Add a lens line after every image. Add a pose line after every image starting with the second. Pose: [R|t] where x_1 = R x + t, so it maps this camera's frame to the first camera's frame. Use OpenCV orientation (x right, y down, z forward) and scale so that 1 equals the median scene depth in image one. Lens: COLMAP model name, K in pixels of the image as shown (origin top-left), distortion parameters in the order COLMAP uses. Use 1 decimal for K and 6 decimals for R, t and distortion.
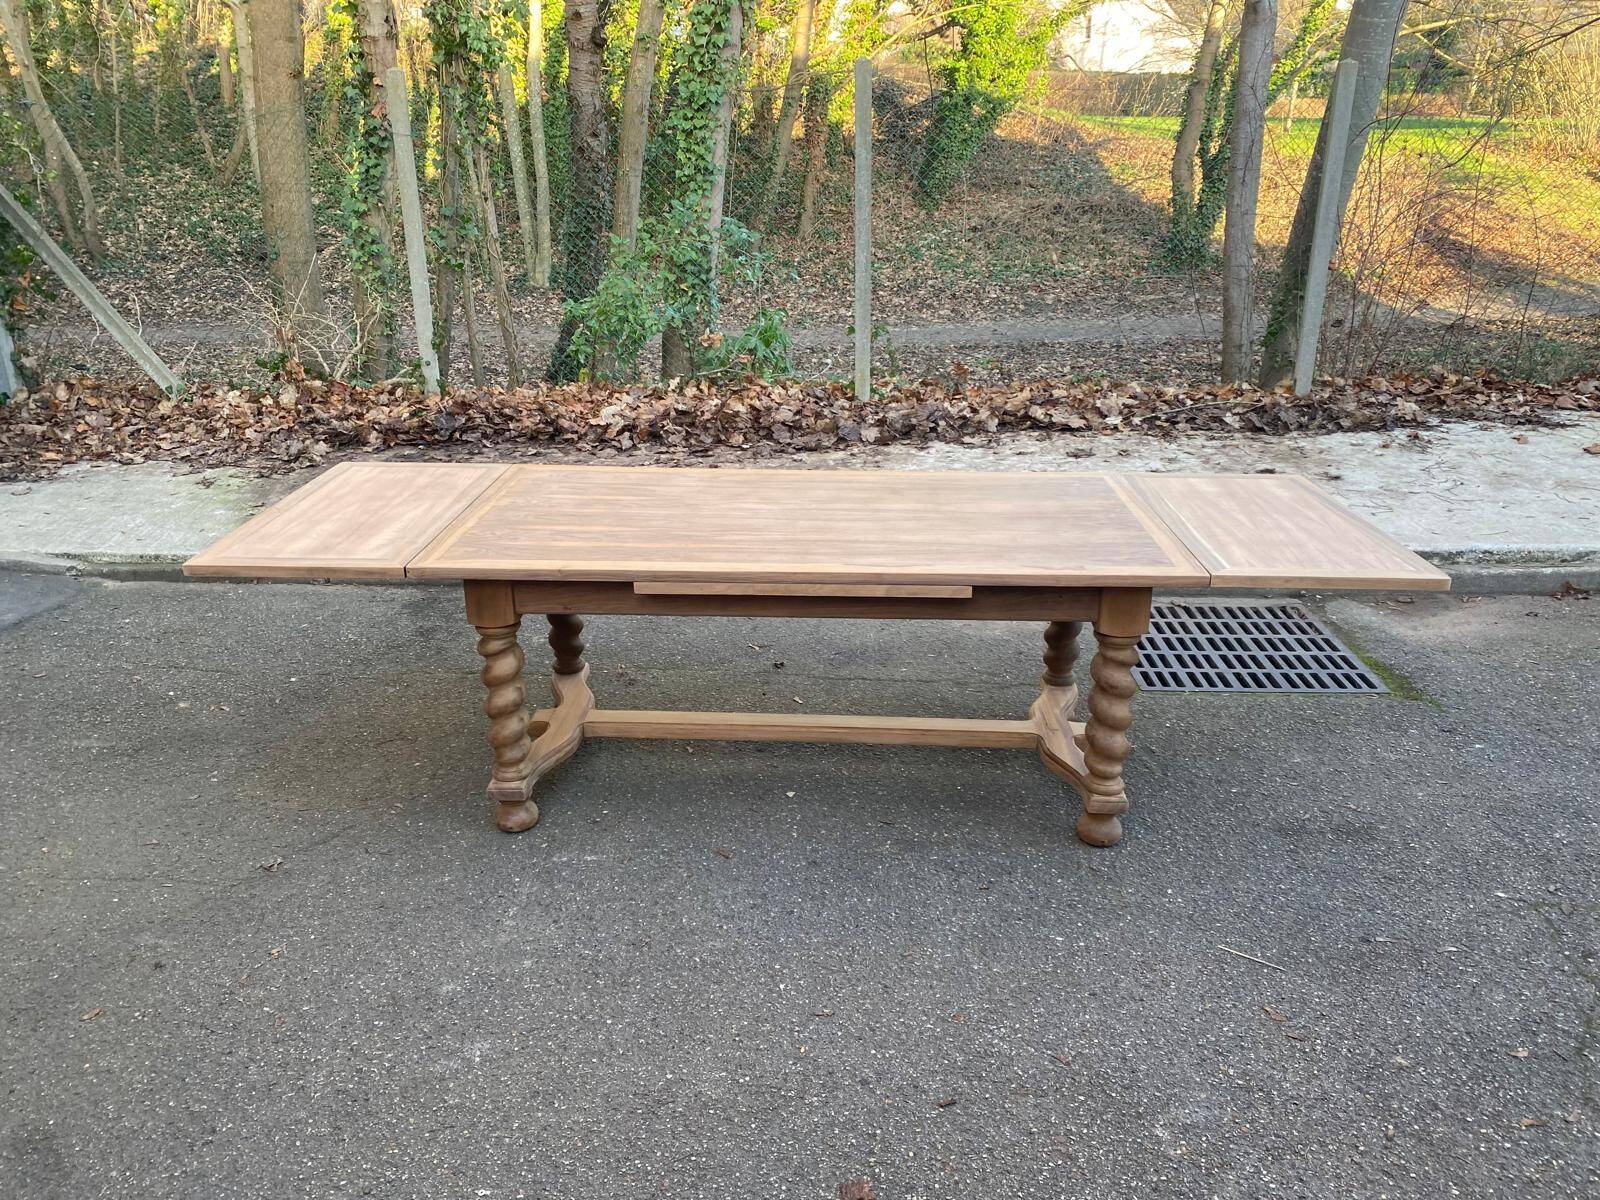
lens RADIAL K [[1220.1, 0, 779.4], [0, 1220.1, 597.1], [0, 0, 1]] dist [0.021484, -0.013830]
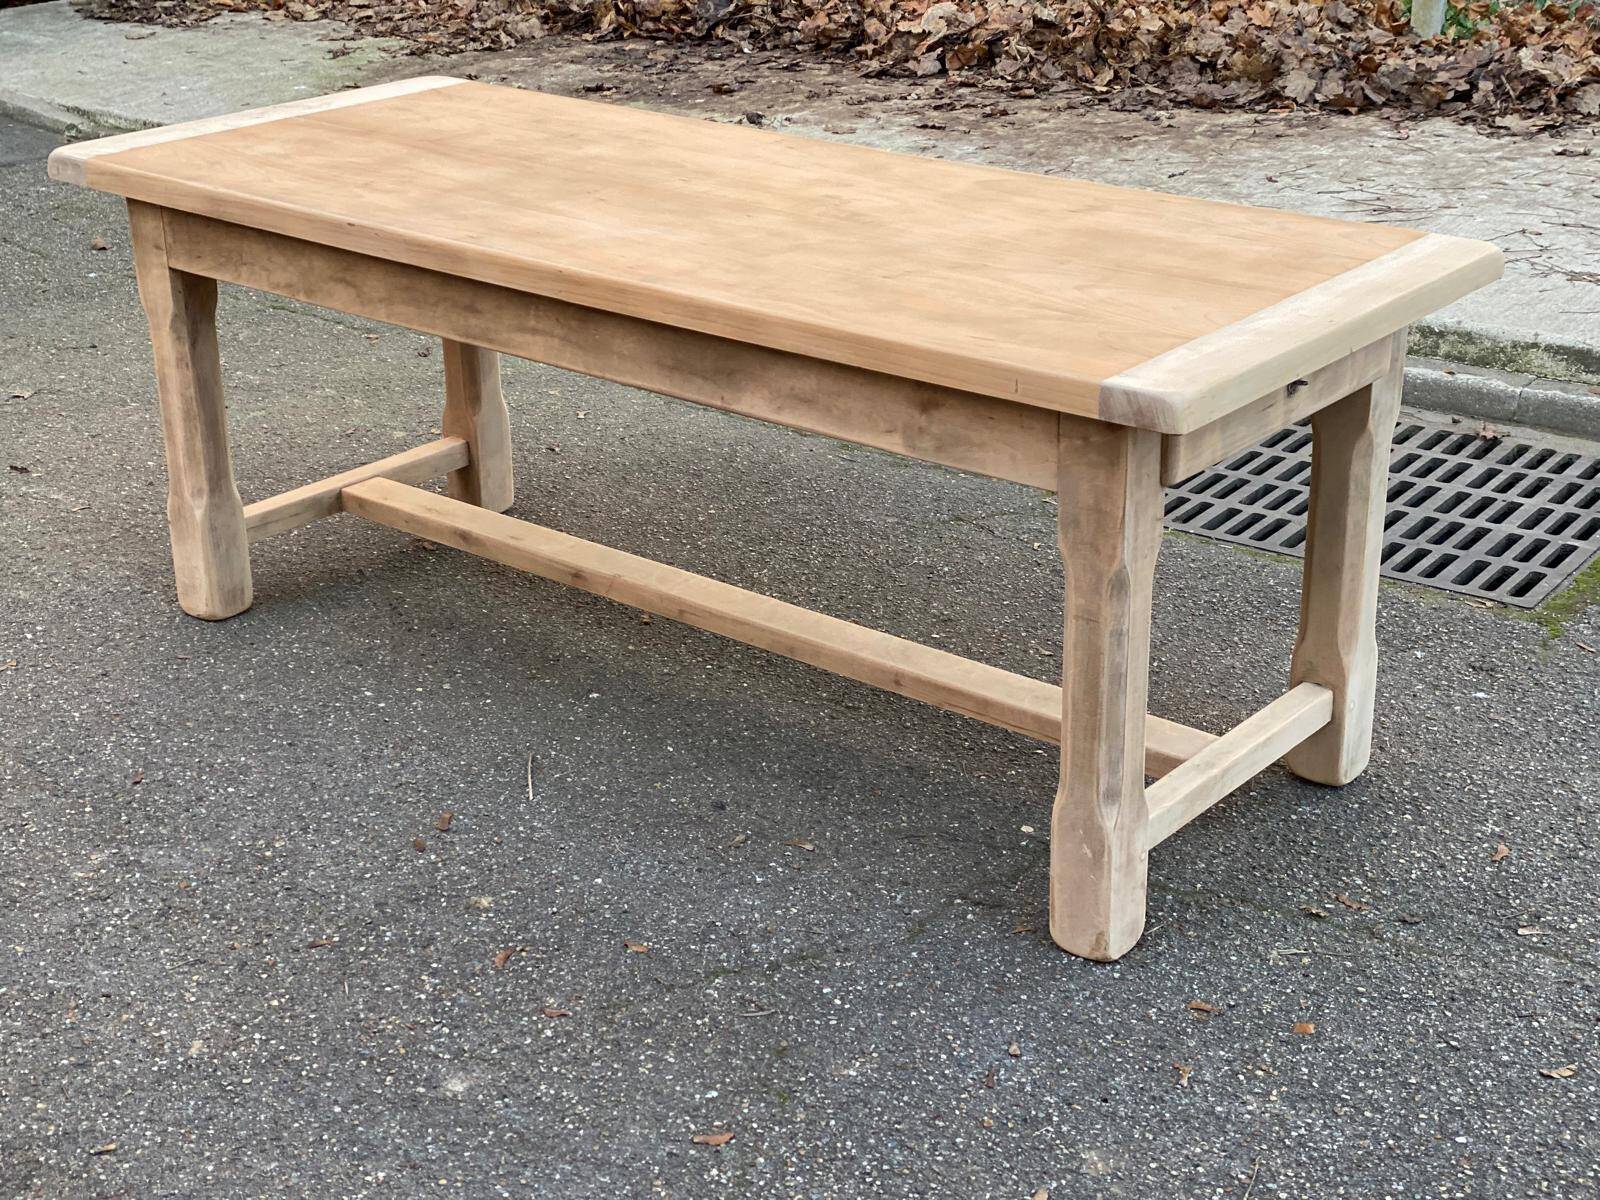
lens RADIAL K [[2377.5, 0, 799.9], [0, 2377.5, 576.7], [0, 0, 1]] dist [0.139401, 0.000000]
pose [[0.831513, 0.209243, -0.514590, 0.468367], [-0.187627, 0.977697, 0.094371, 0.017132], [0.522859, 0.018080, 0.852227, -0.010665]]
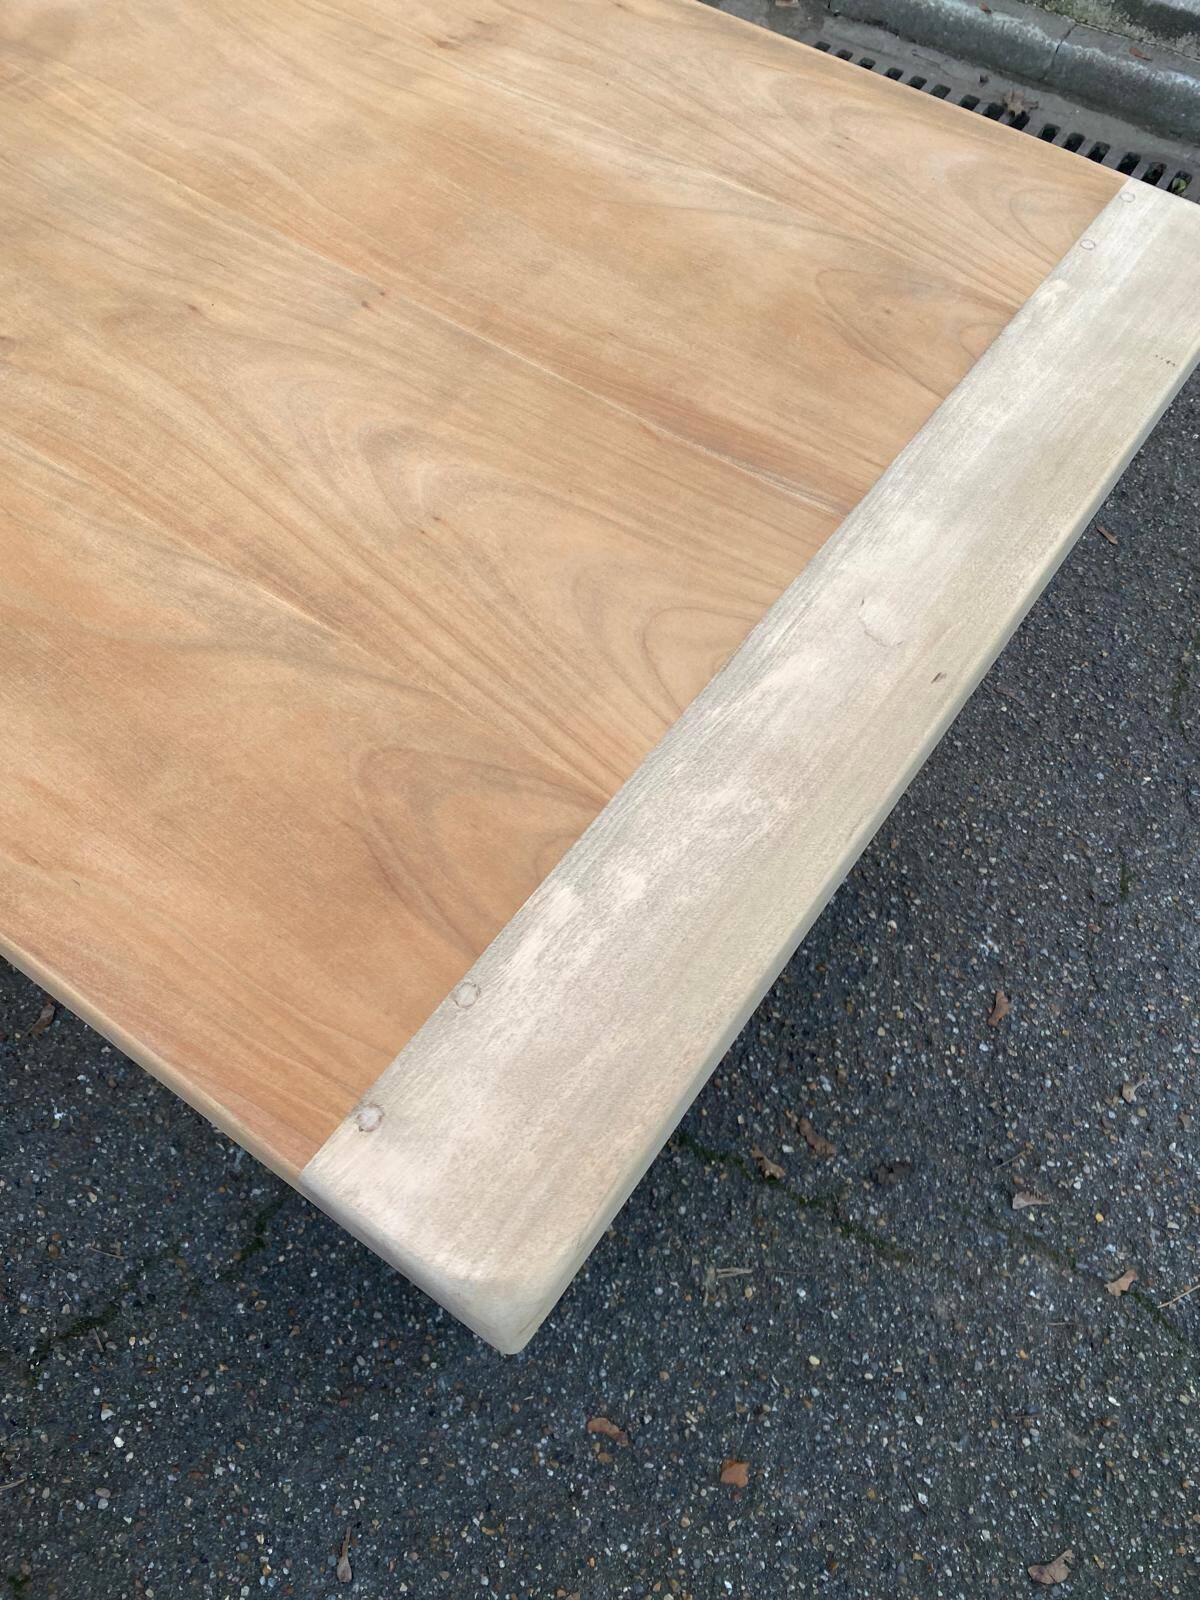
lens RADIAL K [[1220.1, 0, 615.5], [0, 1220.1, 803.4], [0, 0, 1]] dist [0.021484, -0.013830]
pose [[0.867744, 0.447439, -0.216375, 0.319379], [-0.215785, 0.731348, 0.646968, -0.051921], [0.447725, -0.514712, 0.731173, 0.323463]]
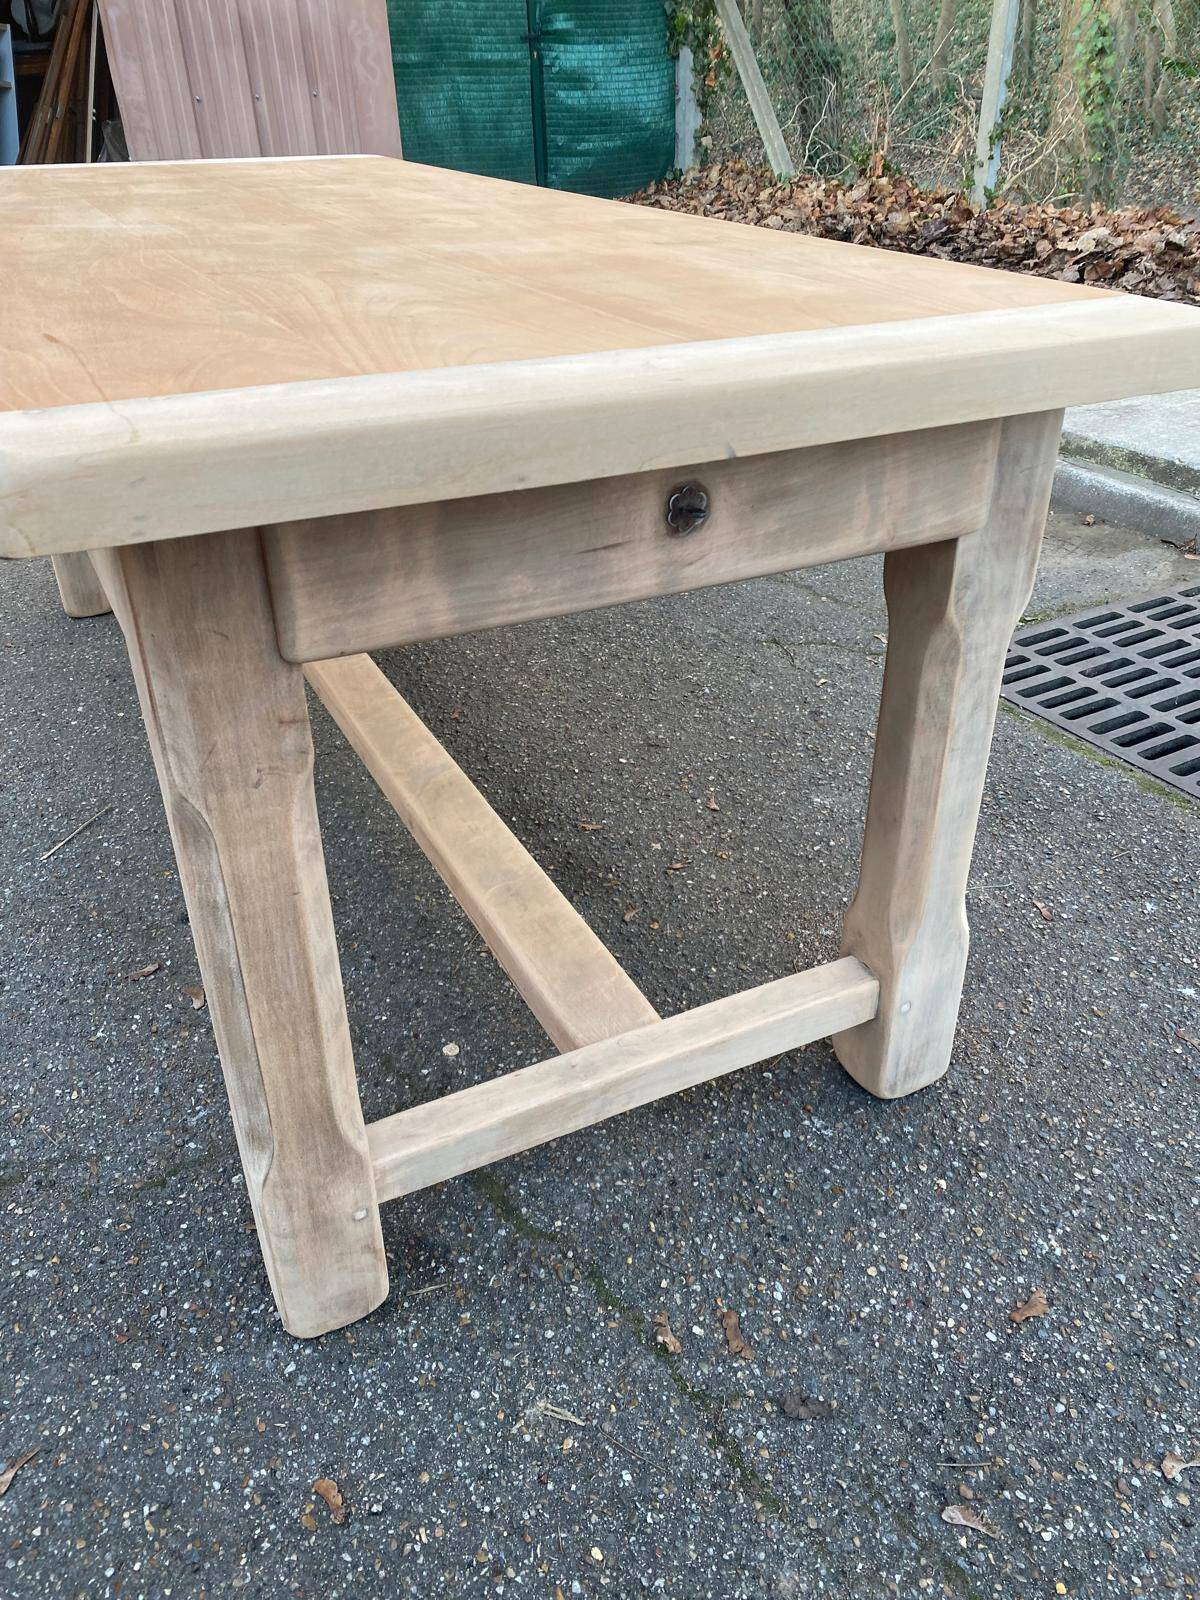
lens RADIAL K [[1220.1, 0, 614.6], [0, 1220.1, 782.8], [0, 0, 1]] dist [0.021484, -0.013830]
pose [[0.533942, 0.432459, -0.726557, 0.404293], [-0.293612, 0.900661, 0.320315, -0.006009], [0.792904, 0.042296, 0.607876, 0.339570]]
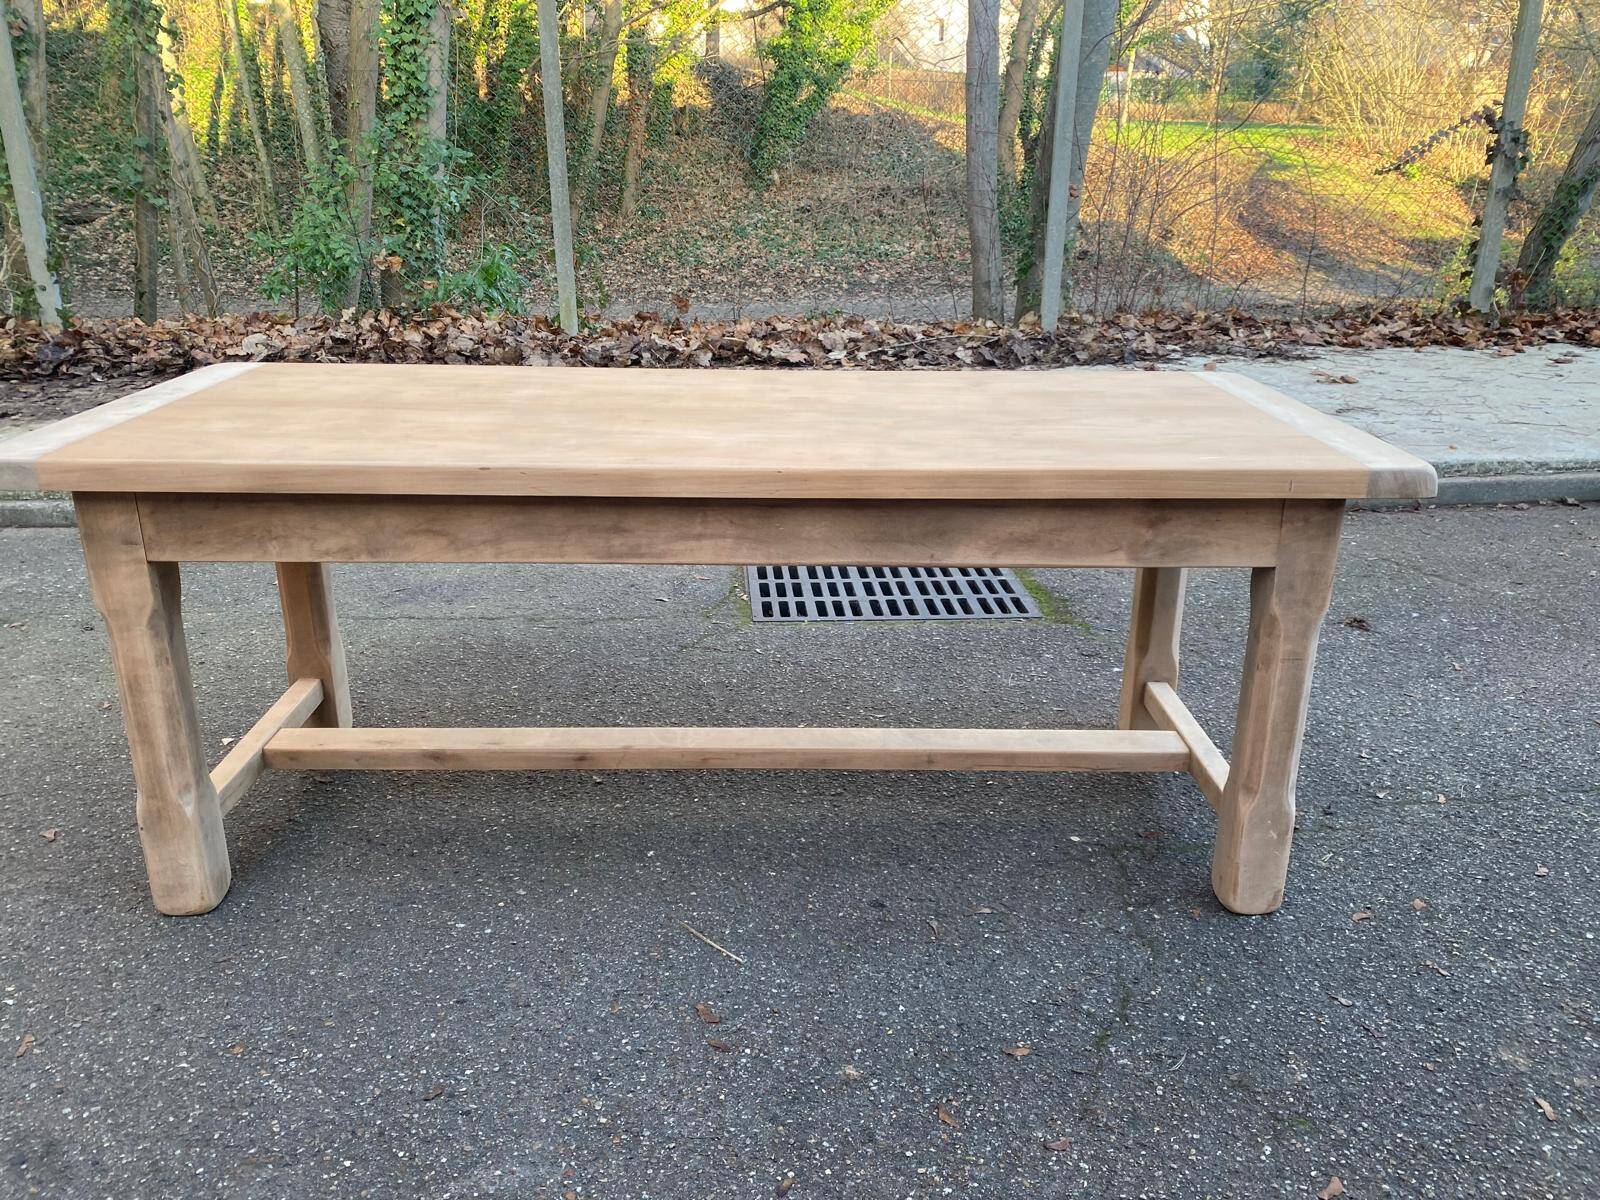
lens RADIAL K [[1220.1, 0, 802.6], [0, 1220.1, 590.7], [0, 0, 1]] dist [0.021484, -0.013830]
pose [[0.993572, -0.019504, 0.111511, 0.147759], [0.020614, 0.999749, -0.008813, 0.039329], [-0.111311, 0.011055, 0.993724, 0.110380]]
